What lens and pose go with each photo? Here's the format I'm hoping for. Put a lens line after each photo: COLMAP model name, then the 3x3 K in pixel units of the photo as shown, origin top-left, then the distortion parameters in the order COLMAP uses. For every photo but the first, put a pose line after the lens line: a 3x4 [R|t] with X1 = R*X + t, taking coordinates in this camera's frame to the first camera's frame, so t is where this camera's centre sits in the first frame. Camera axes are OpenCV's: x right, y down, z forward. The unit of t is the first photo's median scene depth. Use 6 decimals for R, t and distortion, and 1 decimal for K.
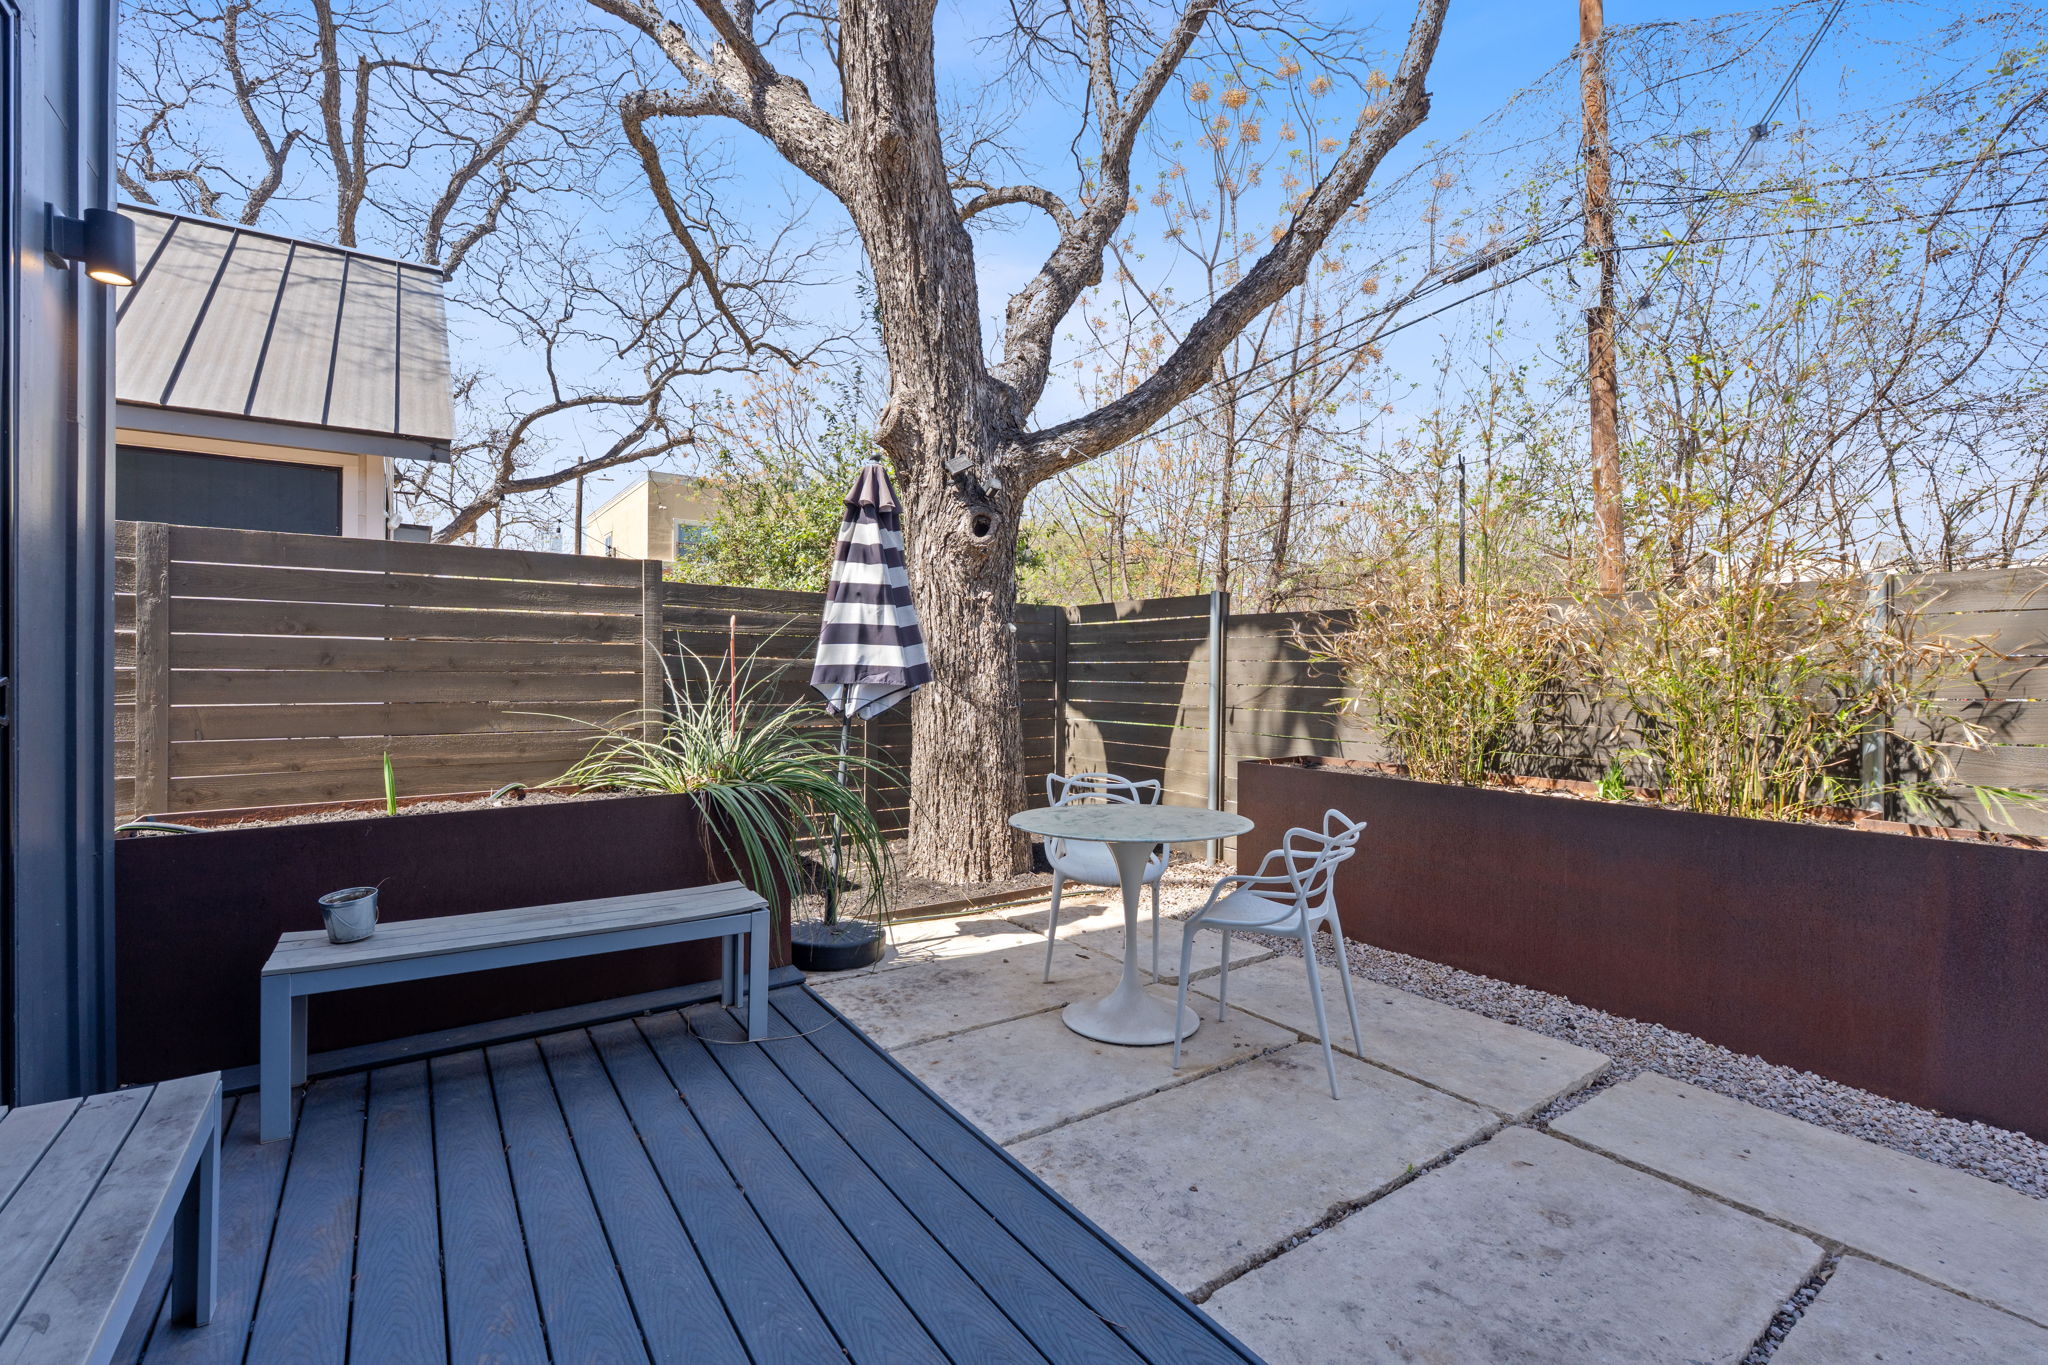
lens RADIAL K [[897.5, 0, 1024.2], [0, 897.5, 680.9], [0, 0, 1]] dist [-0.008231, 0.000499]
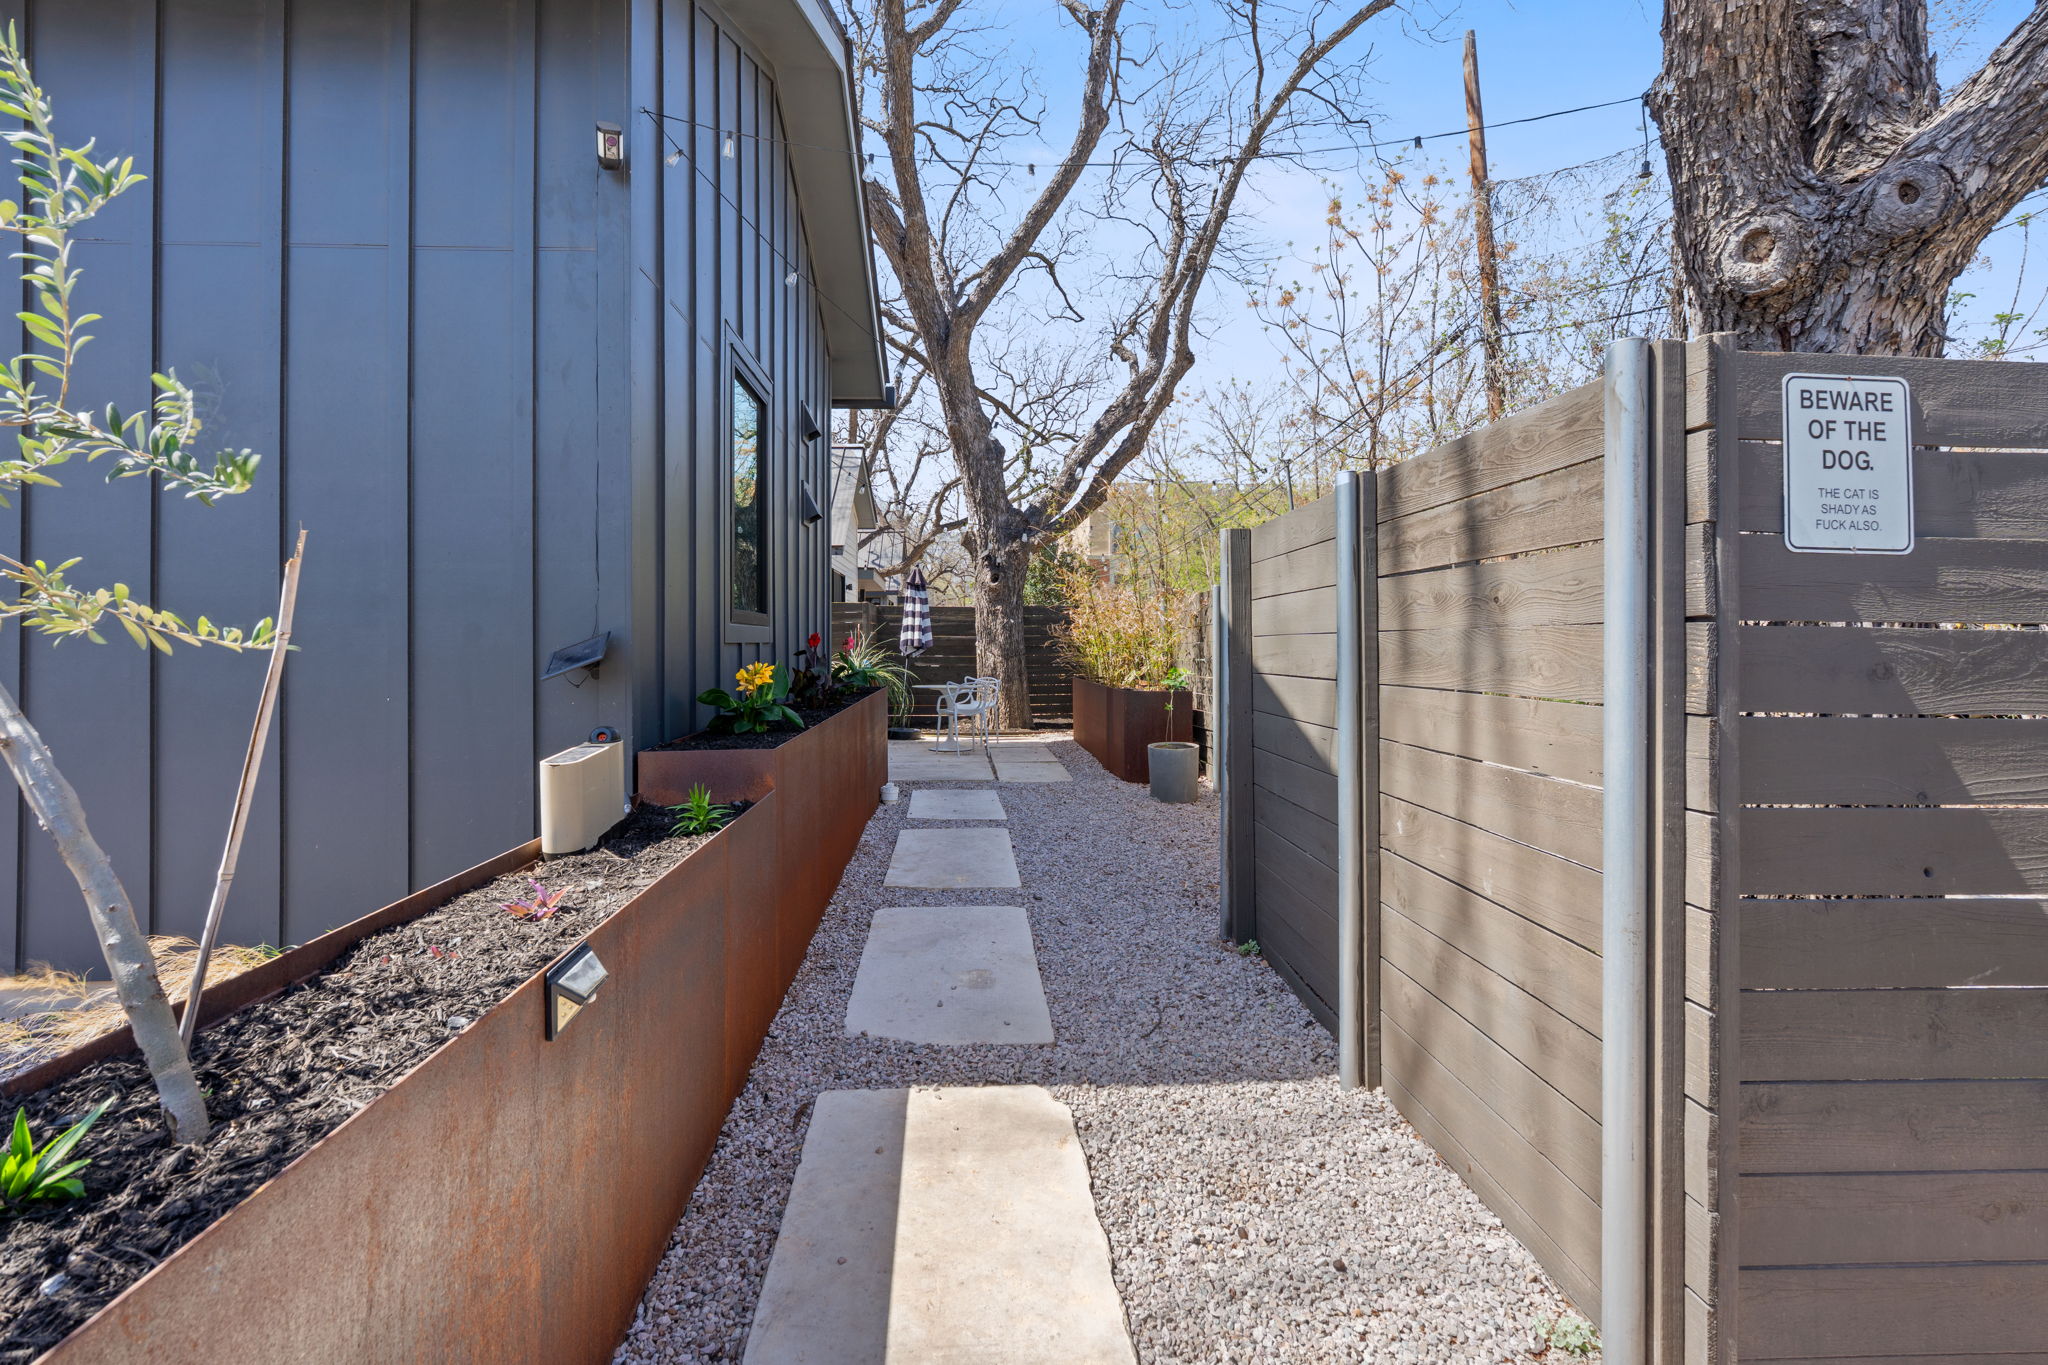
lens RADIAL K [[920.1, 0, 1034.0], [0, 920.1, 613.7], [0, 0, 1]] dist [-0.001277, -0.000229]
pose [[0.830966, -0.014357, -0.556139, 1.394046], [0.004585, 0.999810, -0.018960, -0.032655], [0.556305, 0.013205, 0.830873, -0.960074]]
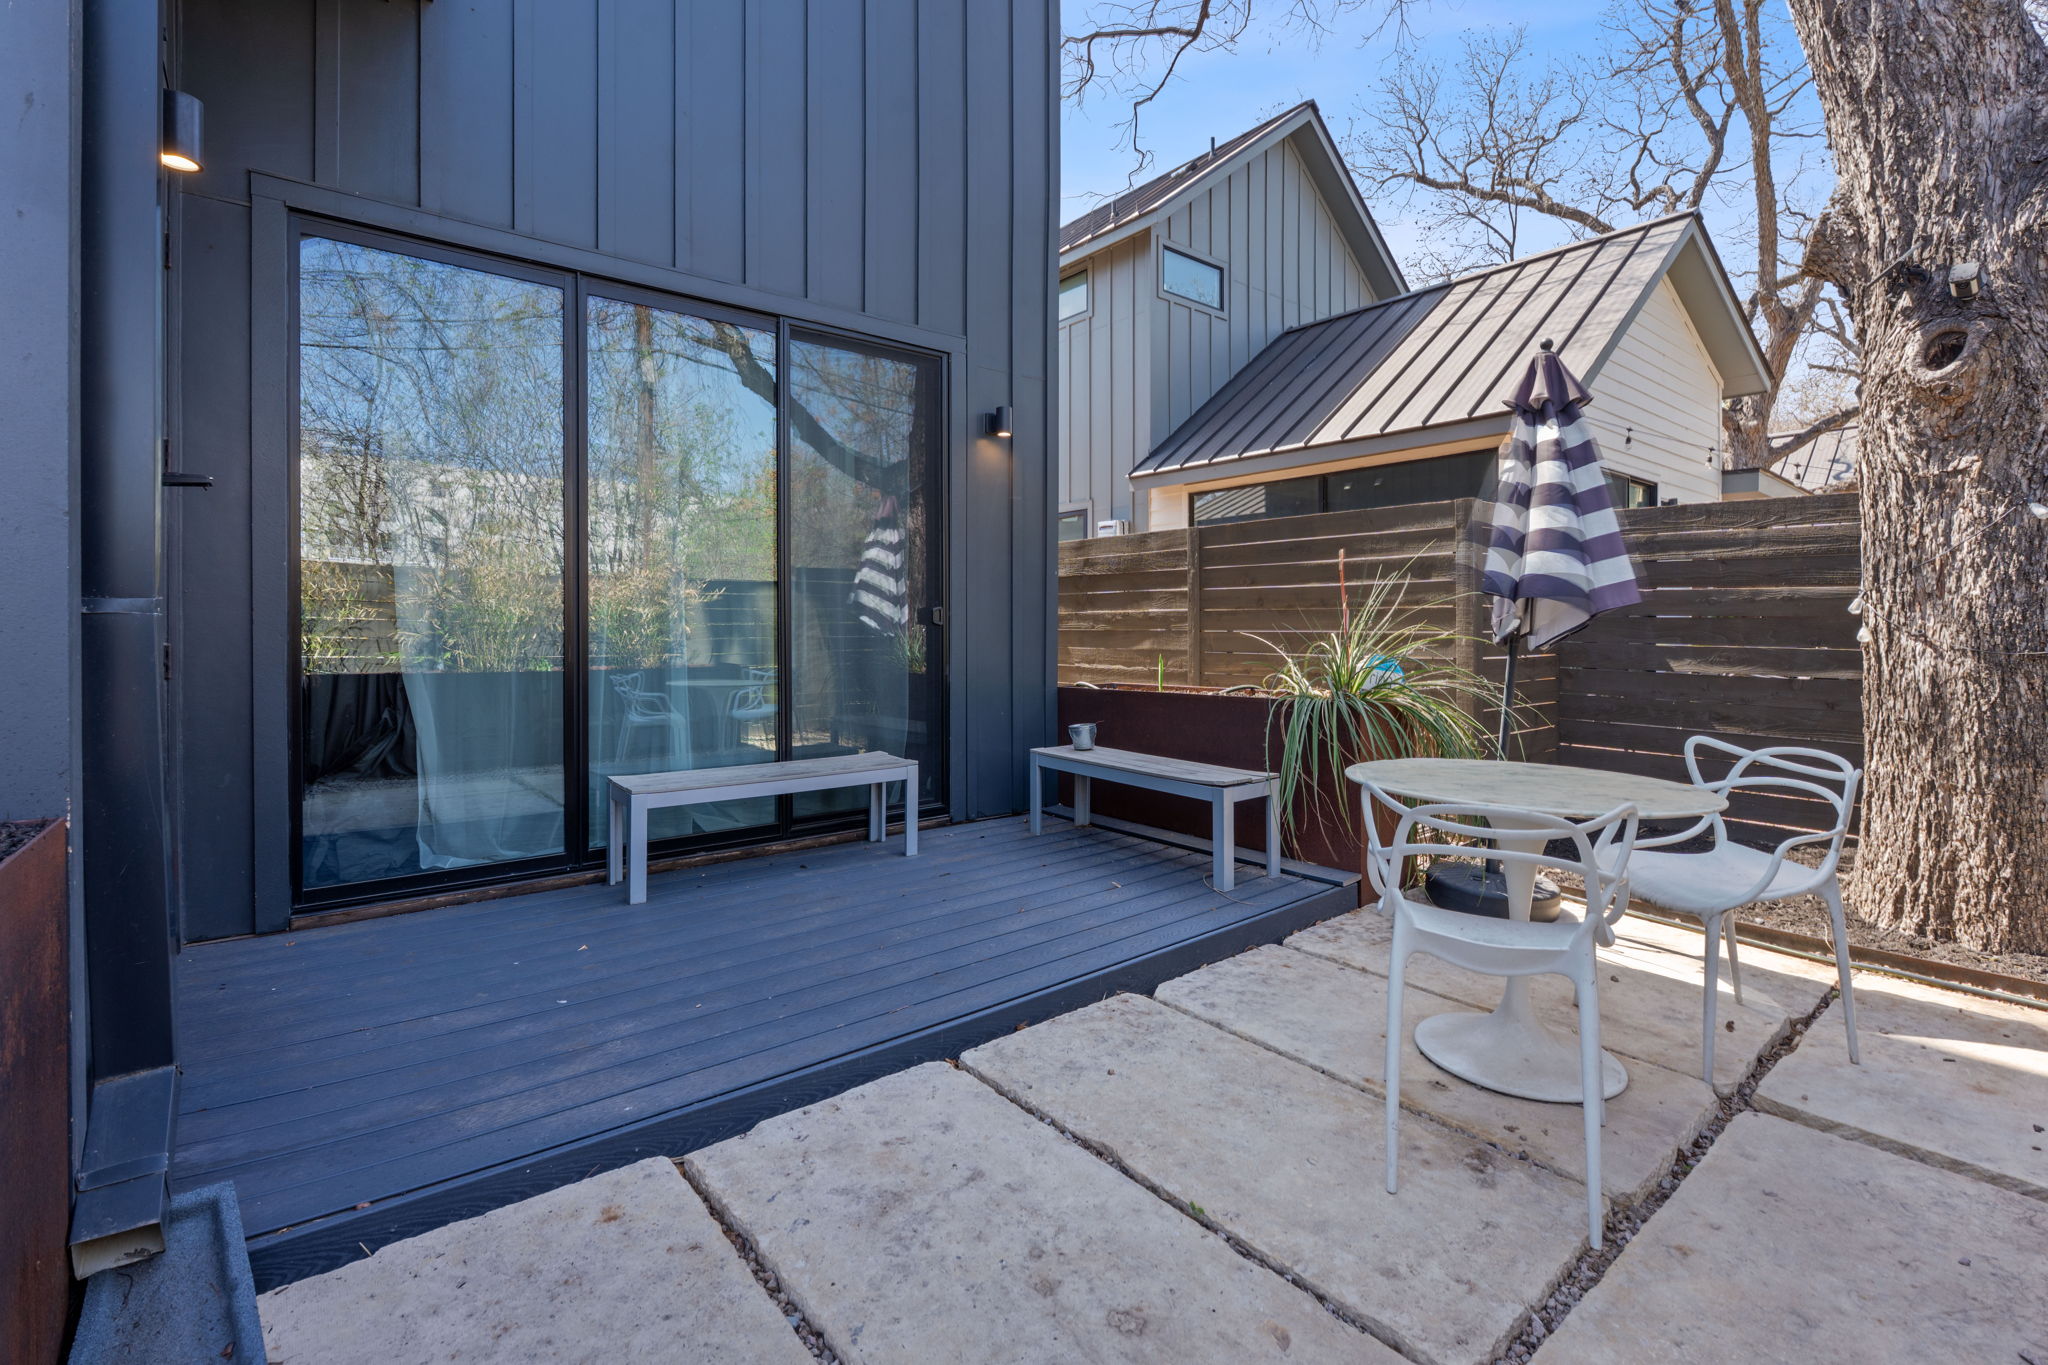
lens RADIAL K [[918.8, 0, 1022.4], [0, 918.8, 642.6], [0, 0, 1]] dist [-0.011965, 0.000205]
pose [[0.068050, 0.009317, -0.997638, 0.523567], [-0.009667, 0.999916, 0.008679, 0.024831], [0.997635, 0.009053, 0.068134, 0.345832]]
